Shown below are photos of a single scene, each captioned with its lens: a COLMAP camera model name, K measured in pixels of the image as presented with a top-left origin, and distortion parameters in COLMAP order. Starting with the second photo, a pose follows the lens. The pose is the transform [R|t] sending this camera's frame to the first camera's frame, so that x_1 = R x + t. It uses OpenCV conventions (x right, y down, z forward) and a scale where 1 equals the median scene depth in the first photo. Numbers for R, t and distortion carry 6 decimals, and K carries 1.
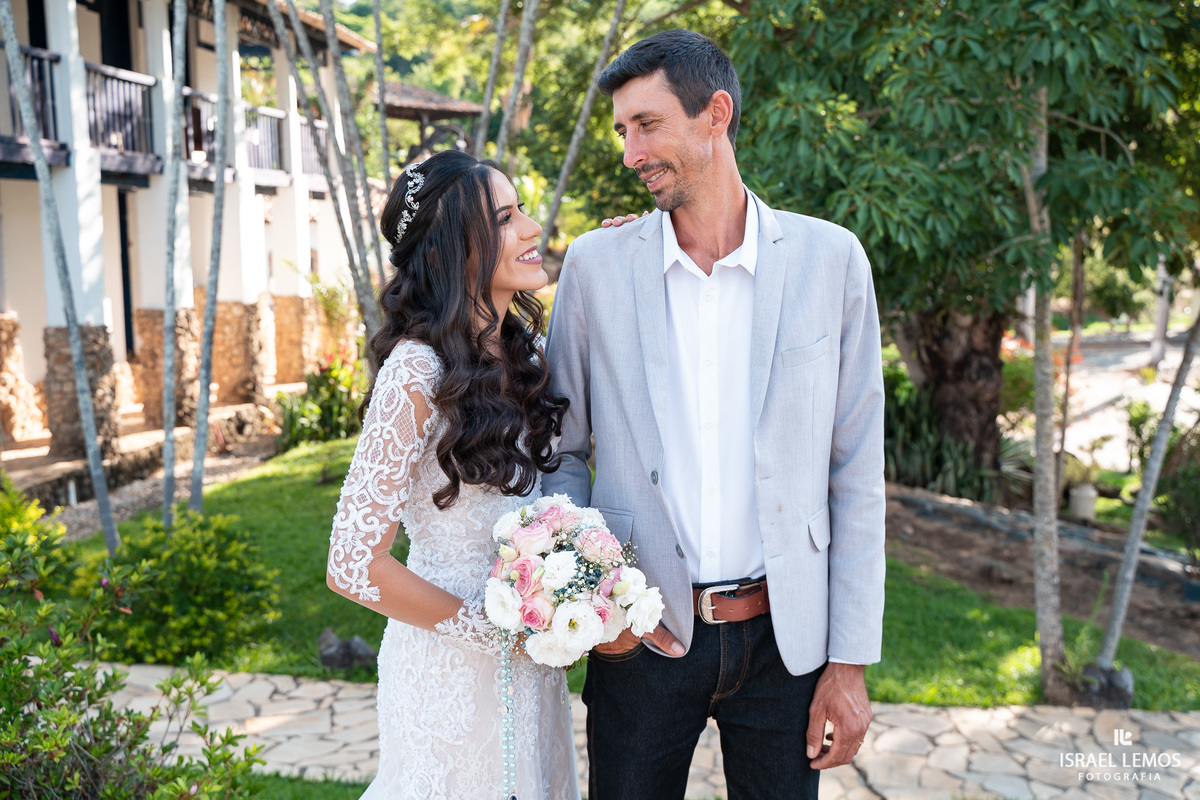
lens RADIAL K [[1294.0, 0, 600.0], [0, 1294.0, 400.0], [0, 0, 1]] dist [-0.070699, 0.219738]
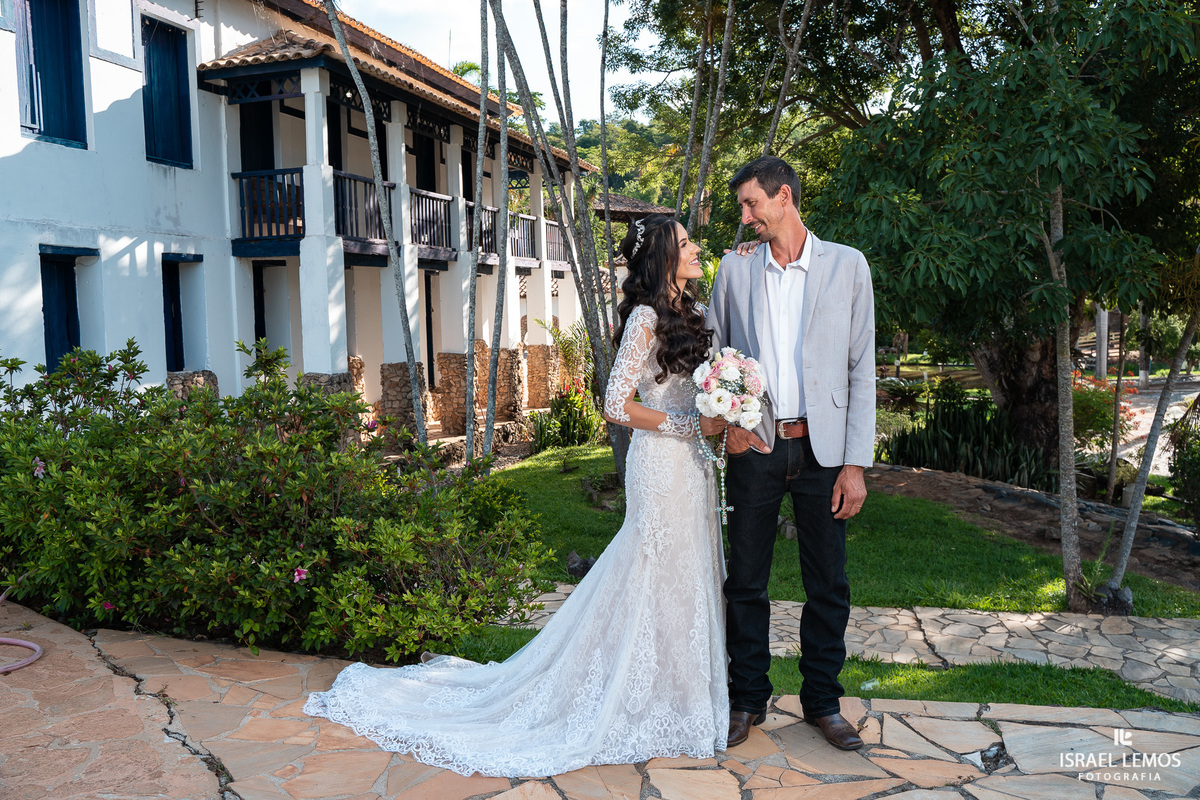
lens RADIAL K [[986.6, 0, 600.0], [0, 986.6, 400.0], [0, 0, 1]] dist [-0.122557, 0.105008]
pose [[0.985969, -0.002466, -0.166913, 0.013424], [-0.002938, 0.999480, -0.032122, 0.037930], [0.166905, 0.032162, 0.985448, -0.139845]]
